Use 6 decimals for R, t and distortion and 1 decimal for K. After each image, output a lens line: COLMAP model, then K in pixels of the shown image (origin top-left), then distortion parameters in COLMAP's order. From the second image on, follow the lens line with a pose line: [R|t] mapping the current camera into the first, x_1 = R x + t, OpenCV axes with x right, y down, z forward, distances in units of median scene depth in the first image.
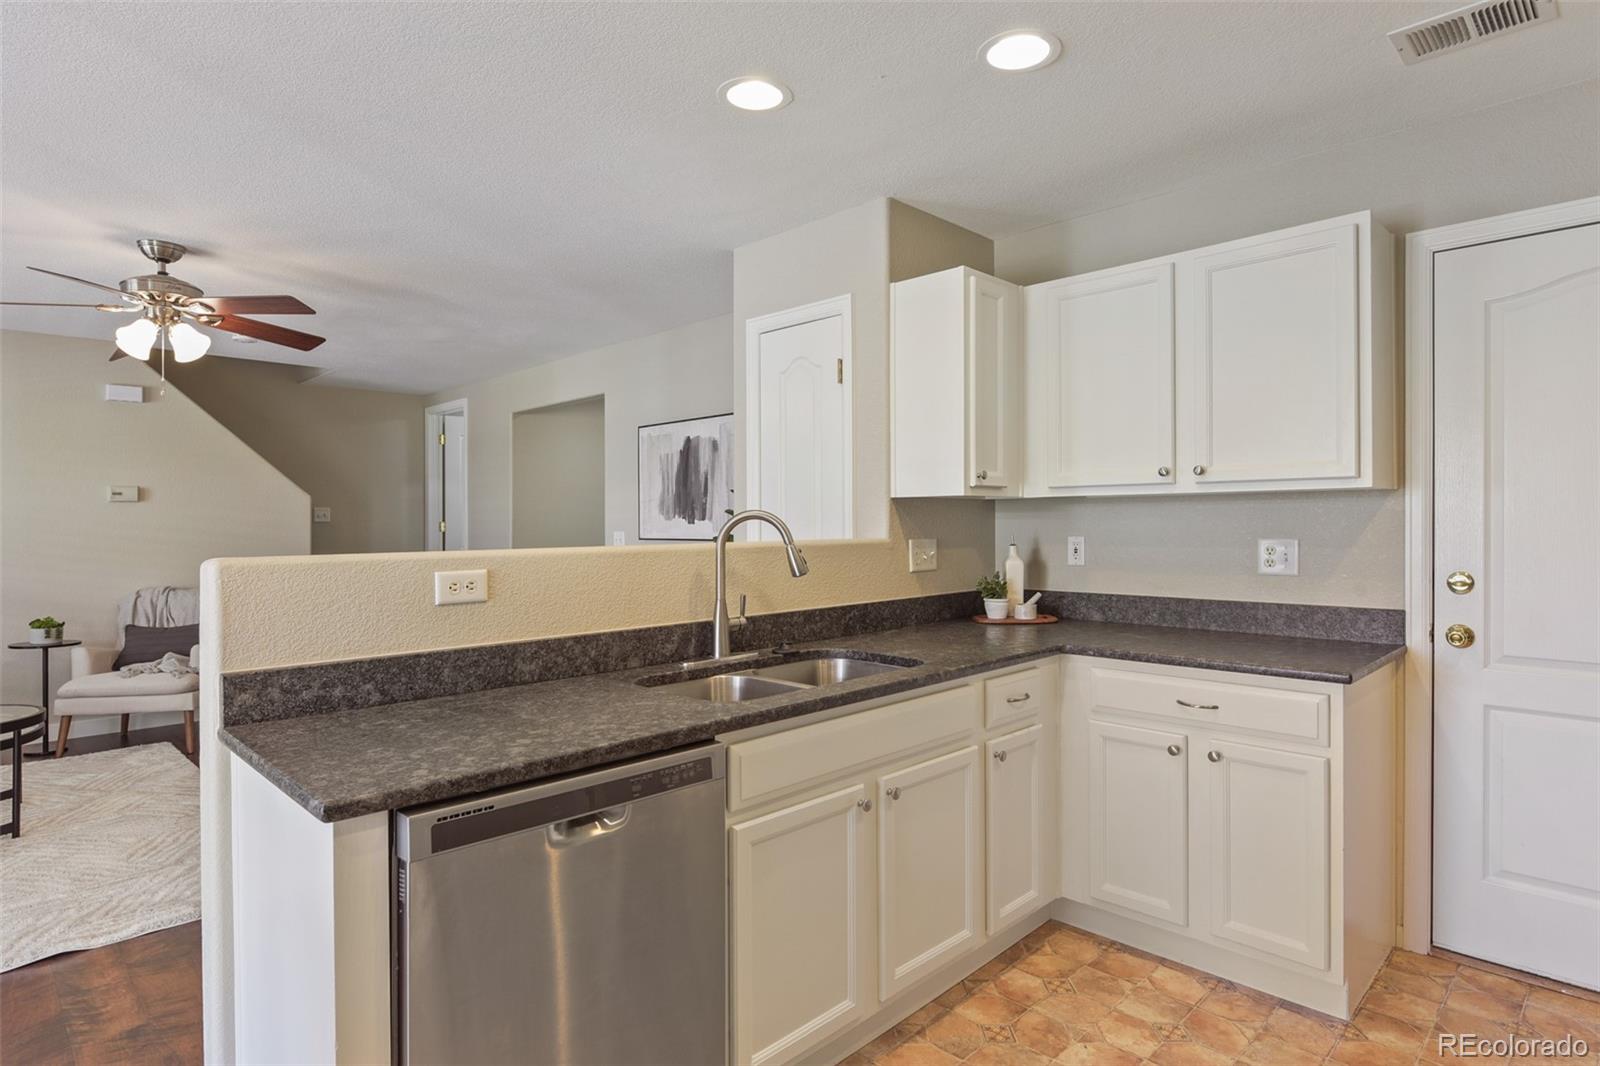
lens RADIAL K [[849.8, 0, 808.9], [0, 849.8, 521.3], [0, 0, 1]] dist [-0.002288, -0.005358]
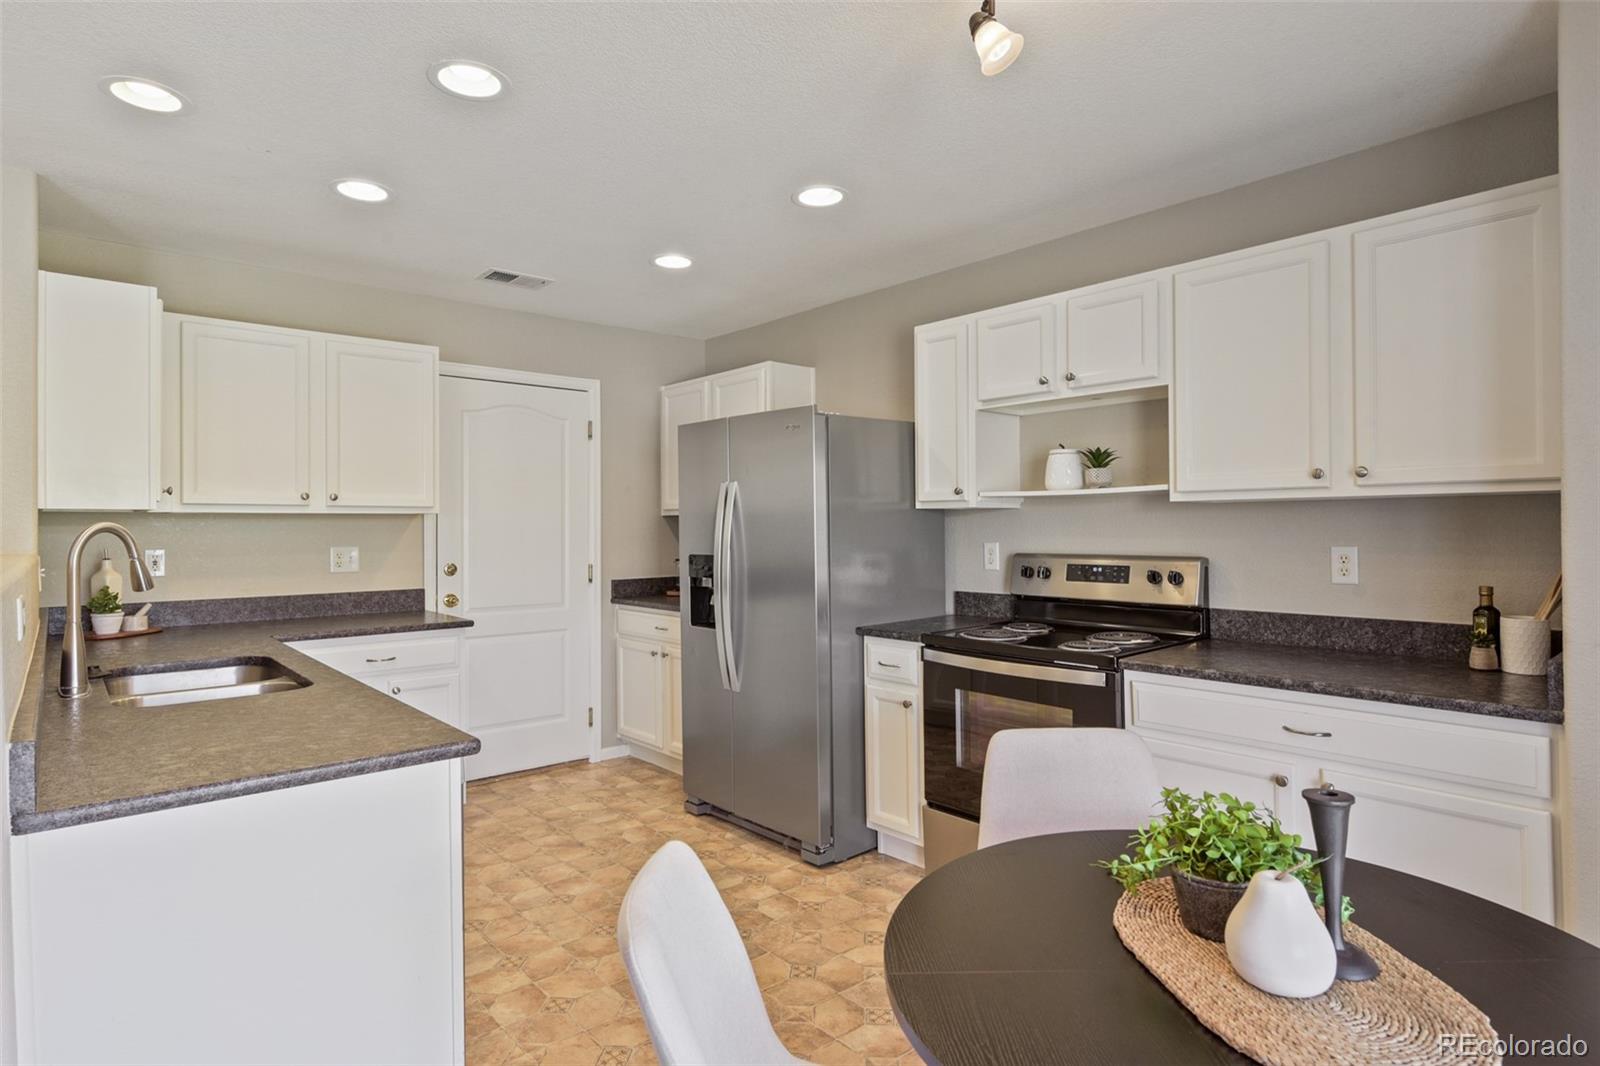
lens RADIAL K [[849.8, 0, 799.3], [0, 849.8, 525.2], [0, 0, 1]] dist [-0.002288, -0.005358]
pose [[0.069943, 0.008762, 0.997513, -0.661093], [0.003372, 0.999954, -0.009020, 0.000066], [-0.997545, 0.003995, 0.069910, 0.122139]]
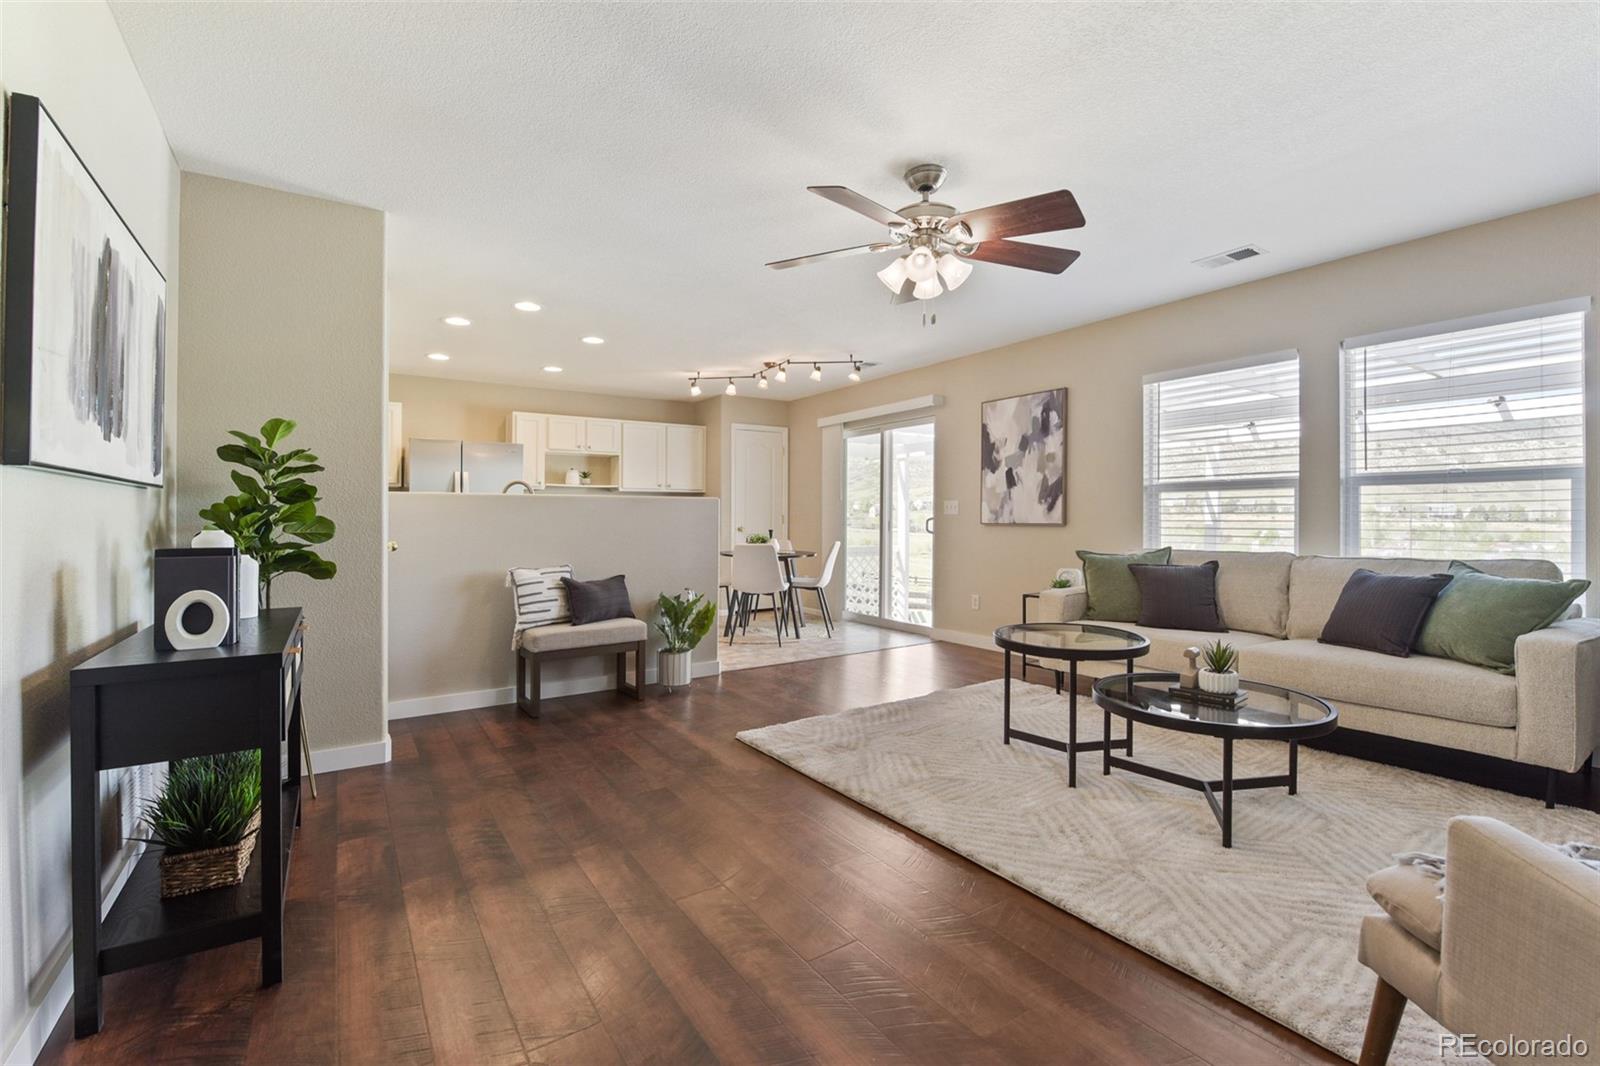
lens RADIAL K [[679.8, 0, 803.1], [0, 679.8, 523.8], [0, 0, 1]] dist [-0.012462, -0.000584]
pose [[-0.981791, 0.007908, 0.189799, -0.797409], [0.009037, 0.999946, 0.005083, 0.070238], [-0.189749, 0.006706, -0.981810, 1.828273]]
